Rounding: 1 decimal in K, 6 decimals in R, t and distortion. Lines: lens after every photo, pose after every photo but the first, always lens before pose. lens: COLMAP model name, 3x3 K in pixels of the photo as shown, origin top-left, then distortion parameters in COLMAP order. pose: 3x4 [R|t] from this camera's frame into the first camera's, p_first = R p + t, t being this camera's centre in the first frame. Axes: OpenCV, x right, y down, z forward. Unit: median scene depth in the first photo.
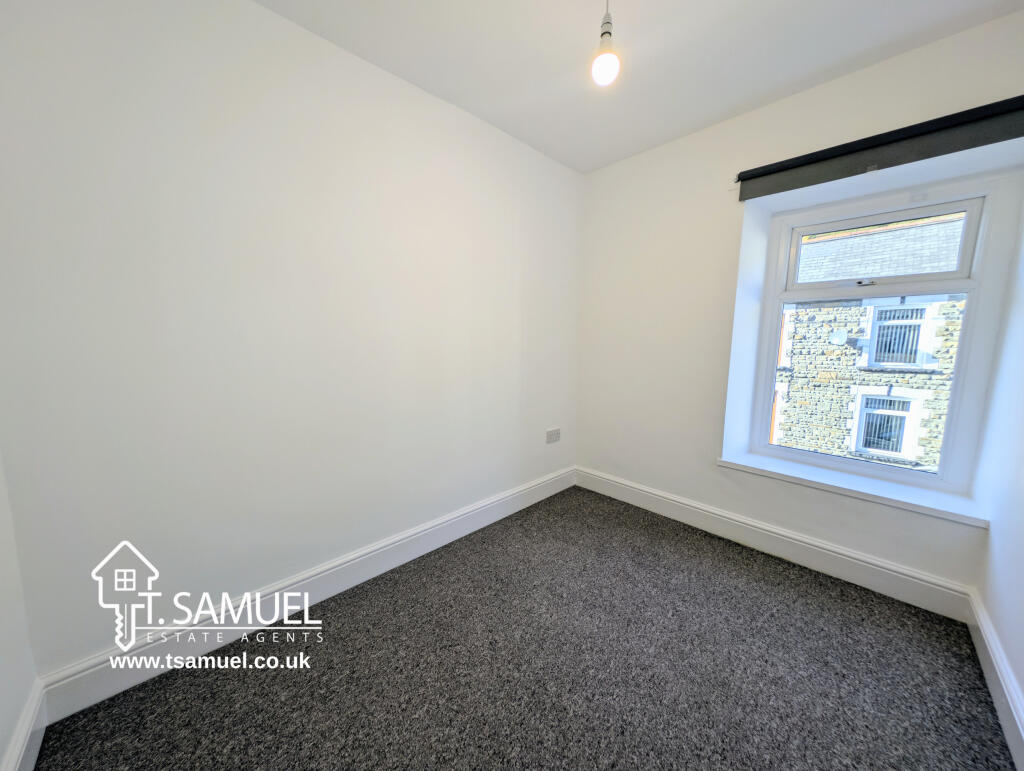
lens RADIAL K [[364.3, 0, 510.9], [0, 364.3, 384.0], [0, 0, 1]] dist [0.026347, -0.007502]
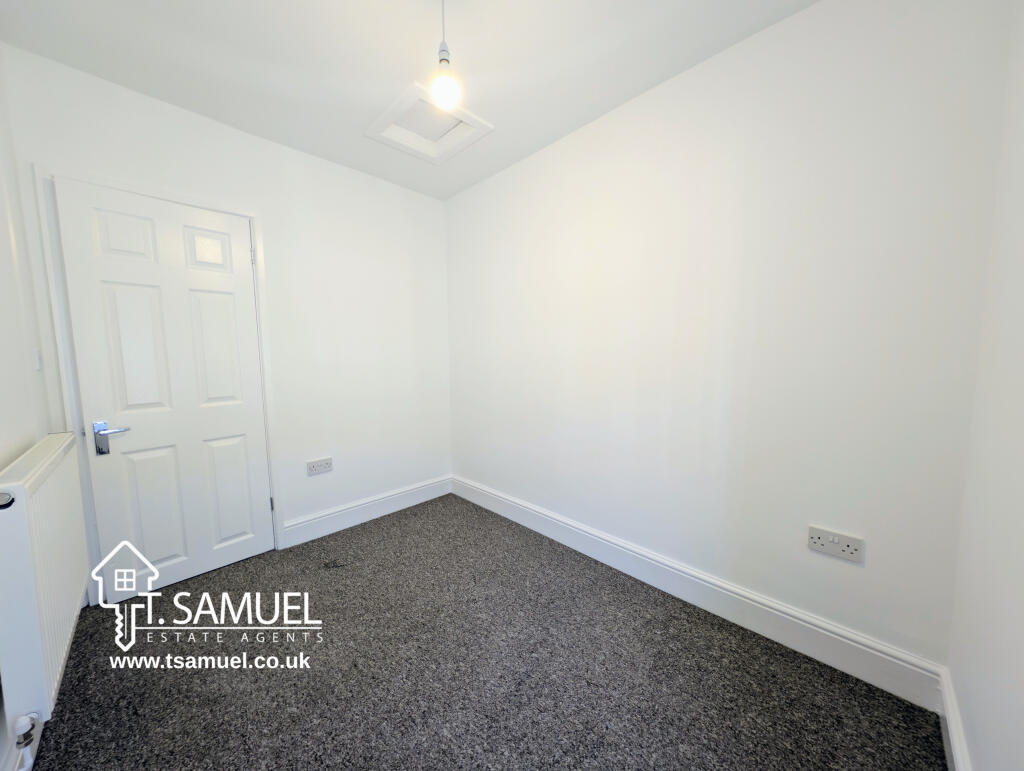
lens RADIAL K [[364.3, 0, 510.9], [0, 364.3, 384.0], [0, 0, 1]] dist [0.026347, -0.007502]
pose [[0.007803, 0.079745, -0.996785, 0.871066], [-0.107864, 0.991066, 0.078444, -0.091775], [0.994135, 0.106905, 0.016335, 0.806051]]
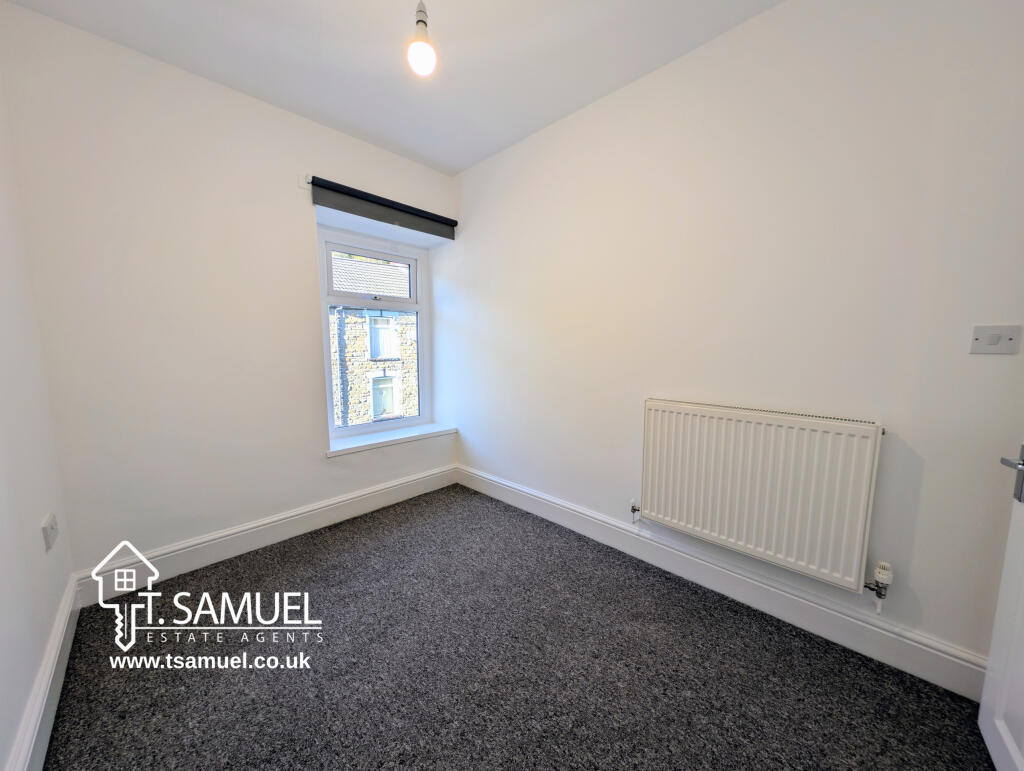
lens RADIAL K [[364.3, 0, 510.9], [0, 364.3, 384.0], [0, 0, 1]] dist [0.026347, -0.007502]
pose [[-0.015670, -0.118351, 0.992848, -0.532682], [0.117452, 0.985878, 0.119374, -0.055821], [-0.992955, 0.118483, -0.001549, 0.557490]]
